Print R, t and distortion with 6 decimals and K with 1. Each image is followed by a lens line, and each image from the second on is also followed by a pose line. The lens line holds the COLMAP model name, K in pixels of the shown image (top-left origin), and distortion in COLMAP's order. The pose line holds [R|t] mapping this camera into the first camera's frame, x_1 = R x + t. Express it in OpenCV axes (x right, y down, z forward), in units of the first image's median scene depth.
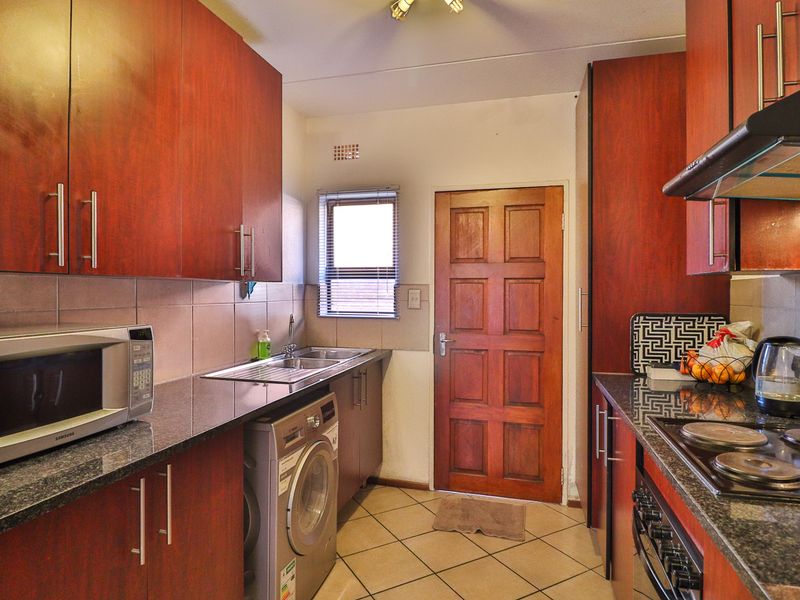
lens RADIAL K [[483.6, 0, 396.8], [0, 483.6, 292.1], [0, 0, 1]] dist [-0.003321, -0.001447]
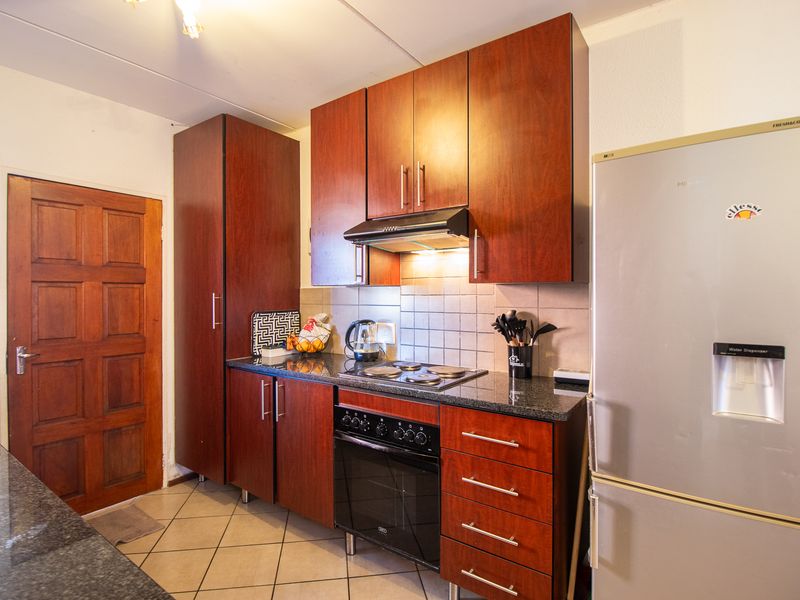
lens RADIAL K [[422.0, 0, 397.7], [0, 422.0, 296.0], [0, 0, 1]] dist [-0.005031, -0.001944]
pose [[0.356574, -0.004613, 0.934256, -0.356206], [0.003085, 0.999988, 0.003760, -0.002780], [-0.934262, 0.001542, 0.356584, 0.147374]]
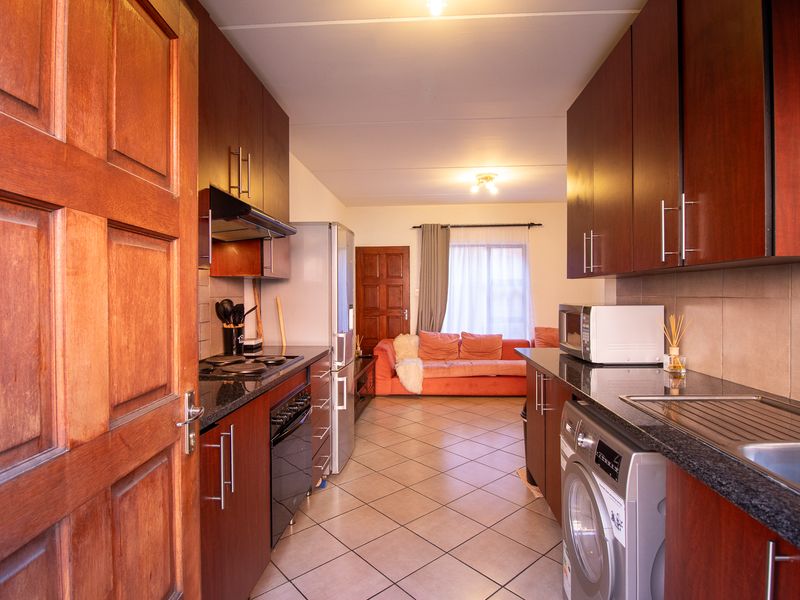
lens RADIAL K [[433.9, 0, 414.3], [0, 433.9, 298.6], [0, 0, 1]] dist [-0.002593, -0.000336]
pose [[-0.973350, 0.006936, -0.229221, 0.184989], [0.004717, 0.999937, 0.010227, 0.014300], [0.229277, 0.008873, -0.973321, 1.123794]]
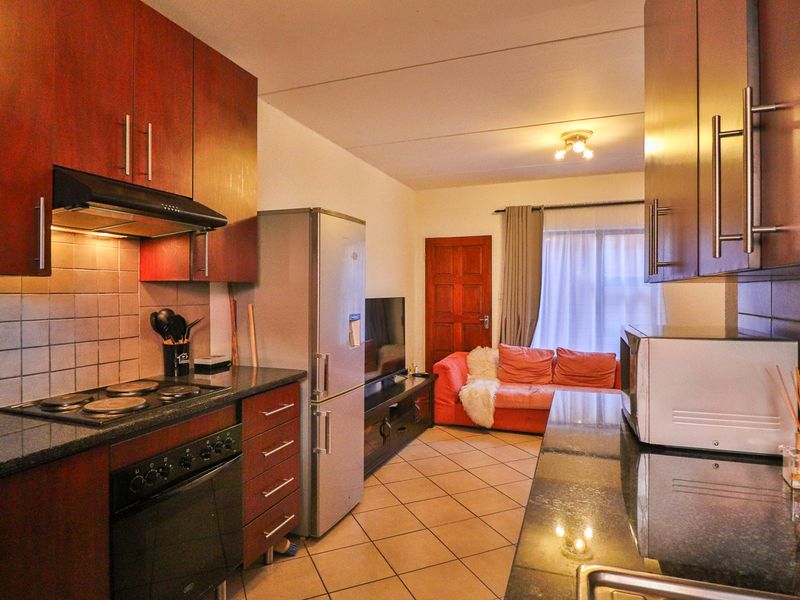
lens RADIAL K [[483.6, 0, 396.8], [0, 483.6, 292.1], [0, 0, 1]] dist [-0.003321, -0.001447]
pose [[-0.995694, -0.000240, 0.092698, -0.088174], [-0.000085, 0.999999, 0.001678, -0.005438], [-0.092698, 0.001663, -0.995693, 0.944695]]
